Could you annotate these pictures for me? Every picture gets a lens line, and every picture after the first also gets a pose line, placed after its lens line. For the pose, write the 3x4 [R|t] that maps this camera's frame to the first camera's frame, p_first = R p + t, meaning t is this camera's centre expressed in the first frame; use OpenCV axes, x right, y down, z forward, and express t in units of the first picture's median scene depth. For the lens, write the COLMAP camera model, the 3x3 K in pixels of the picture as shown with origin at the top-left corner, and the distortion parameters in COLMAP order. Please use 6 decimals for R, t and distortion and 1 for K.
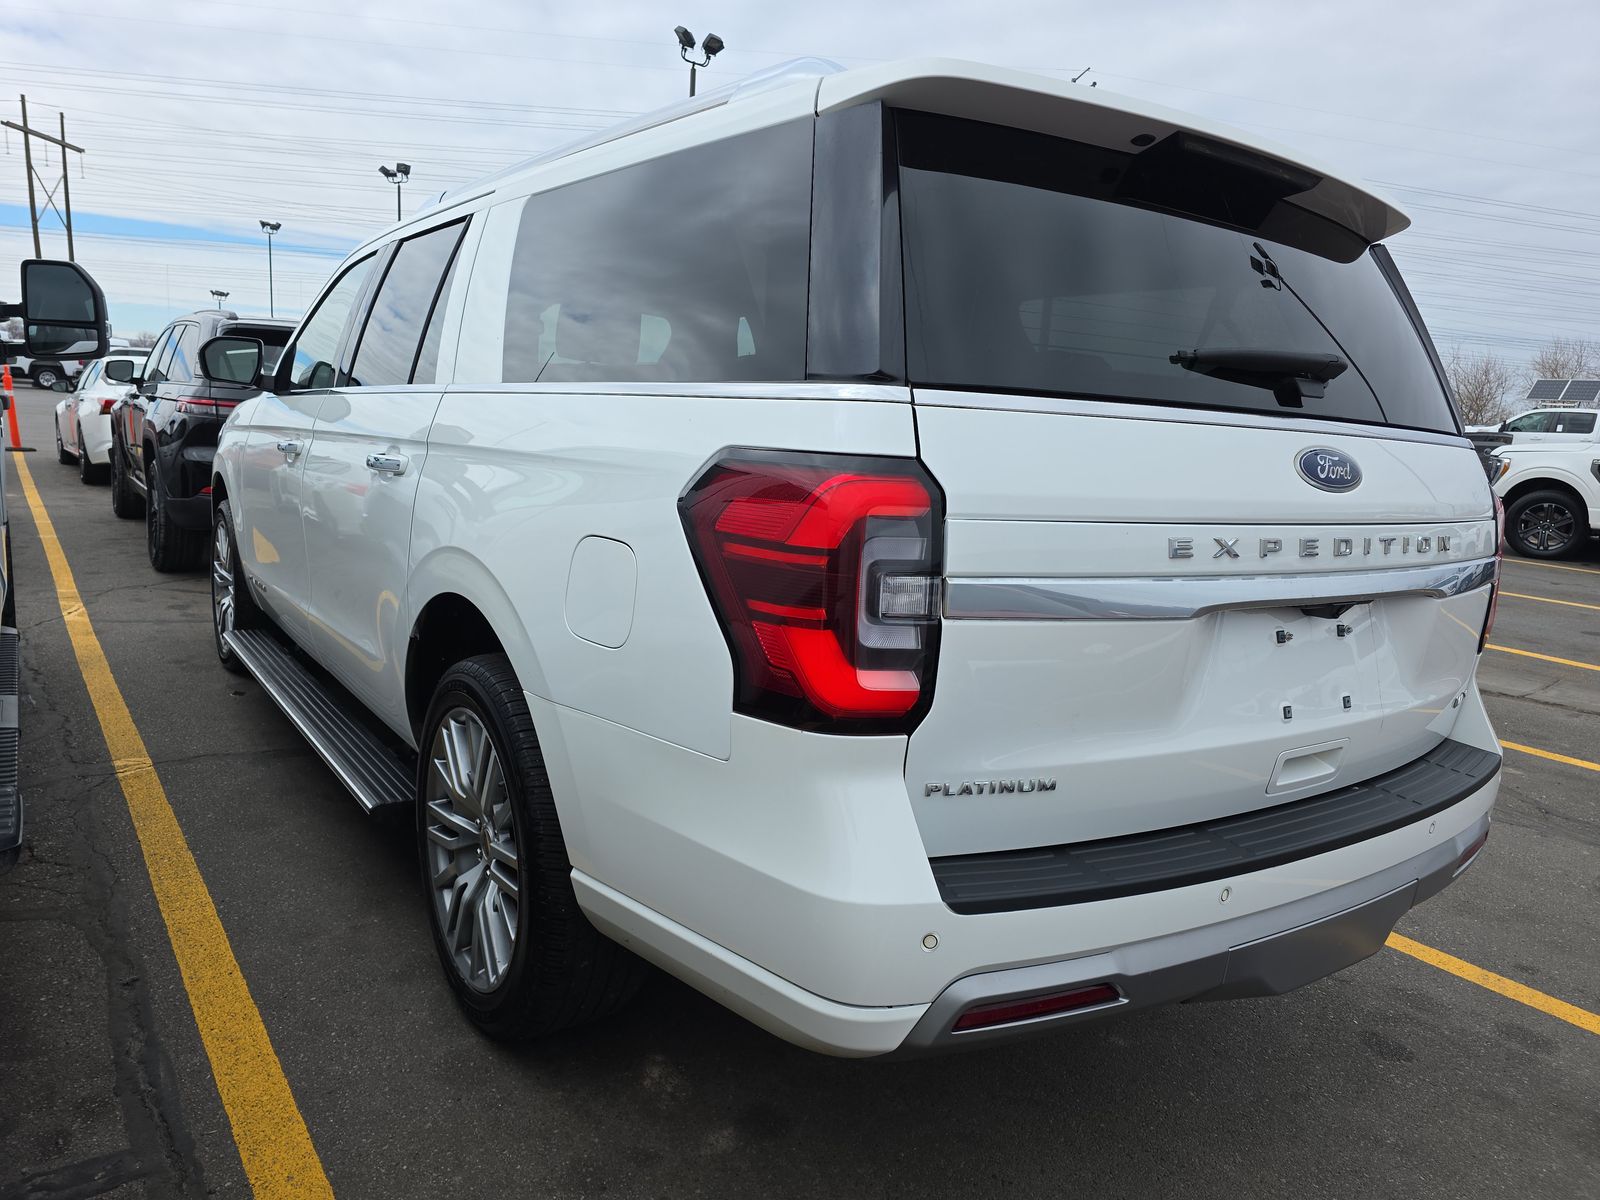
lens RADIAL K [[1107.1, 0, 800.0], [0, 1107.1, 600.0], [0, 0, 1]] dist [0.045704, -0.057938]
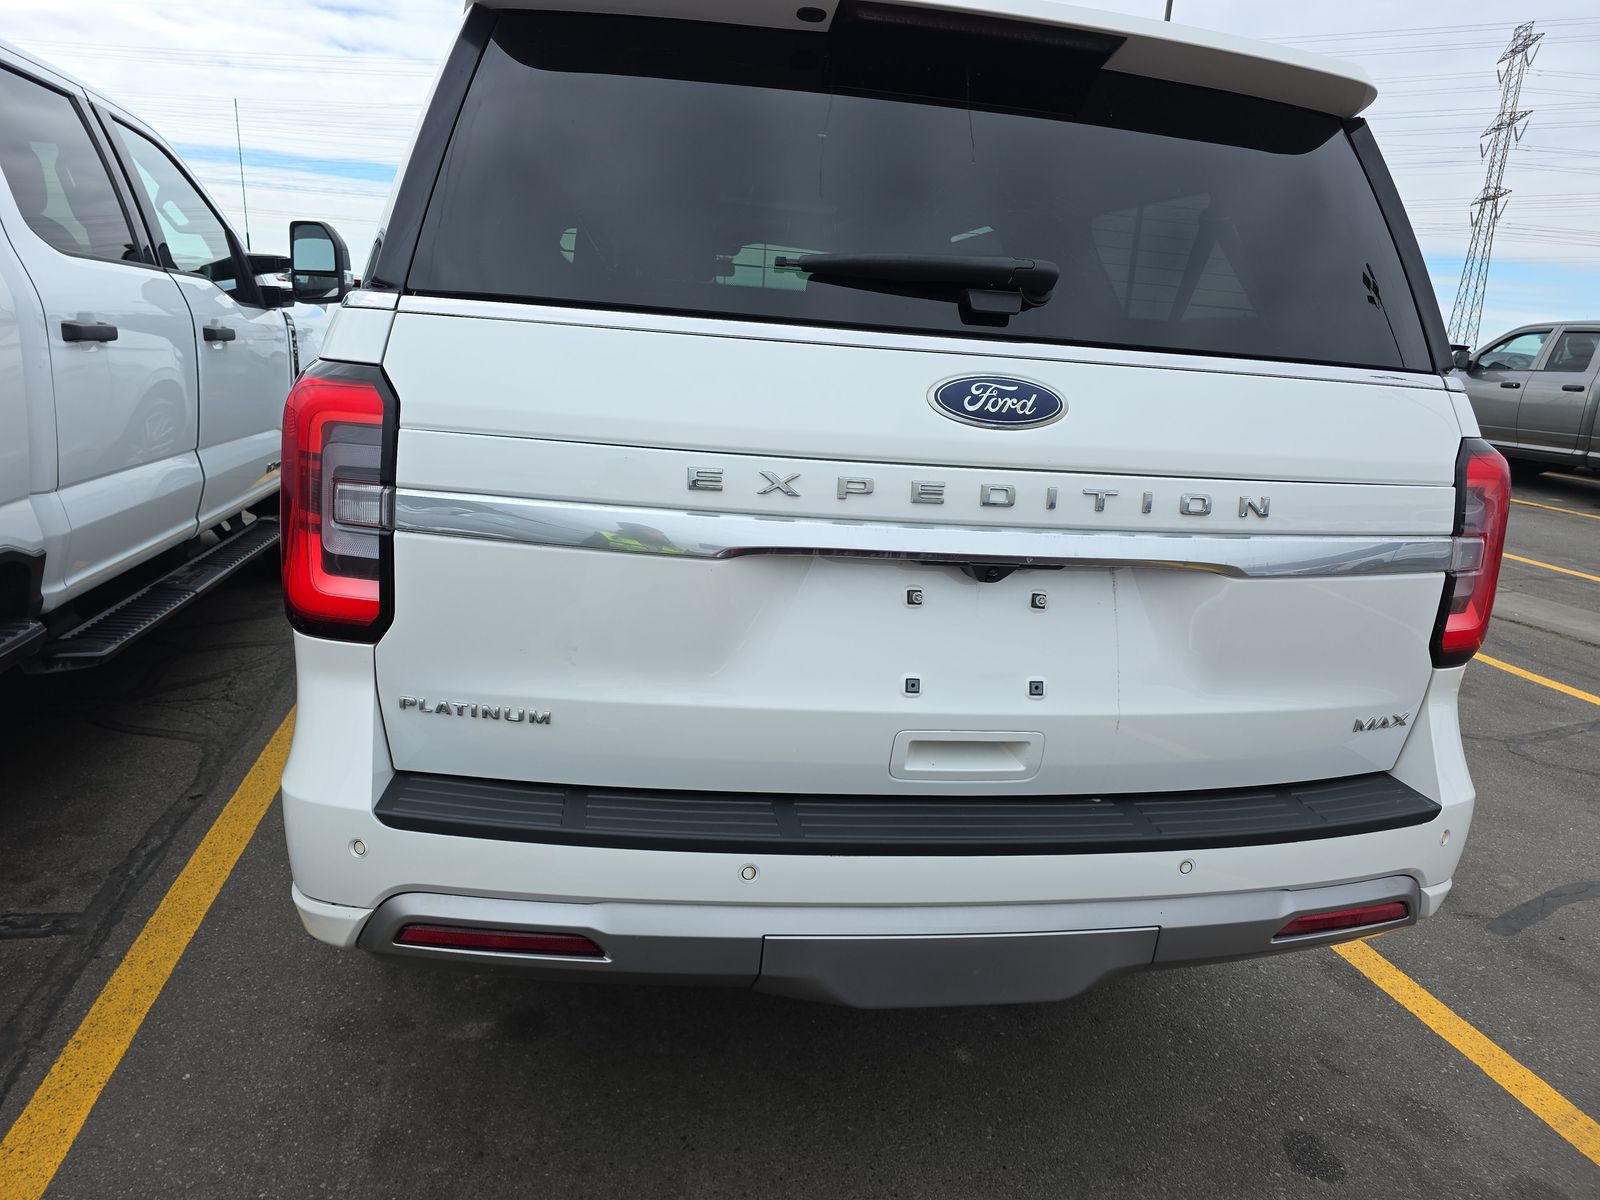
lens RADIAL K [[1107.1, 0, 800.0], [0, 1107.1, 600.0], [0, 0, 1]] dist [0.045704, -0.057938]
pose [[0.905887, 0.099487, -0.411670, 0.764217], [-0.084735, 0.994940, 0.053983, -0.004382], [0.414957, -0.014019, 0.909733, 0.216310]]
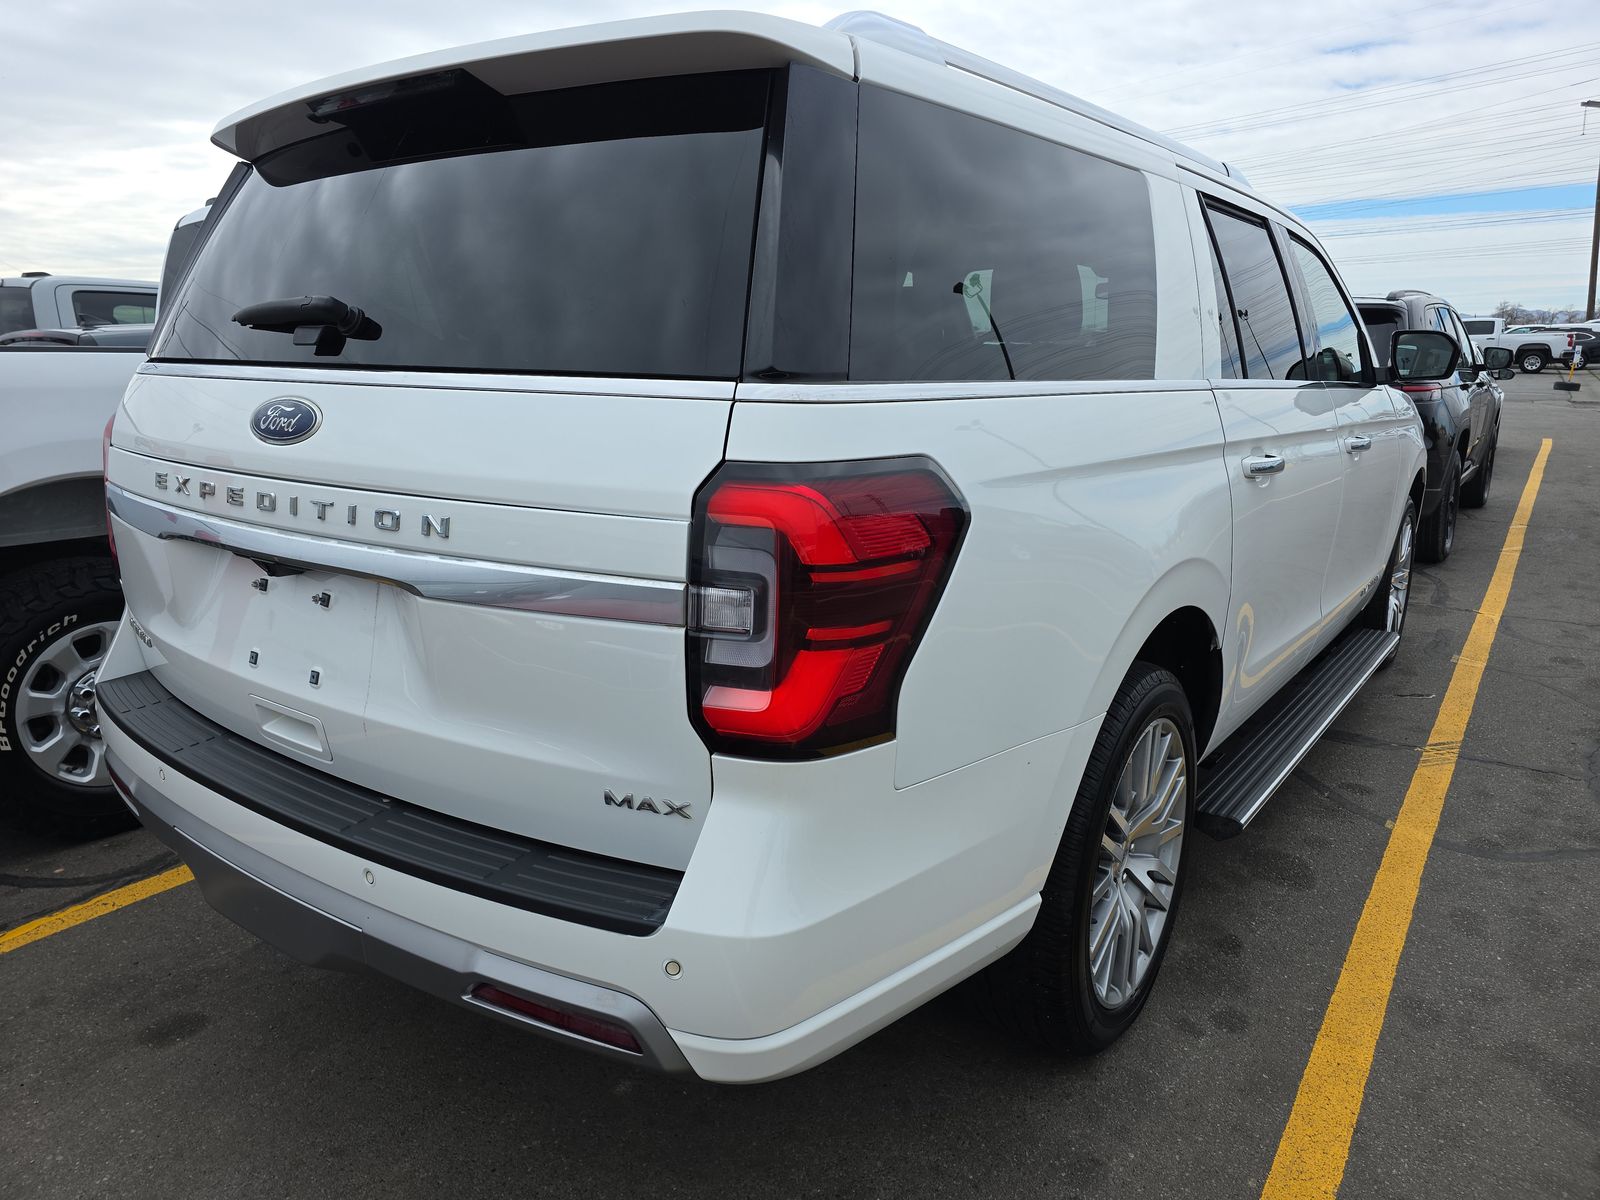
lens RADIAL K [[1107.1, 0, 800.0], [0, 1107.1, 600.0], [0, 0, 1]] dist [0.045704, -0.057938]
pose [[0.311587, 0.148931, -0.938474, 1.679341], [-0.147784, 0.983218, 0.106965, -0.147081], [0.938655, 0.105363, 0.328367, 1.229976]]
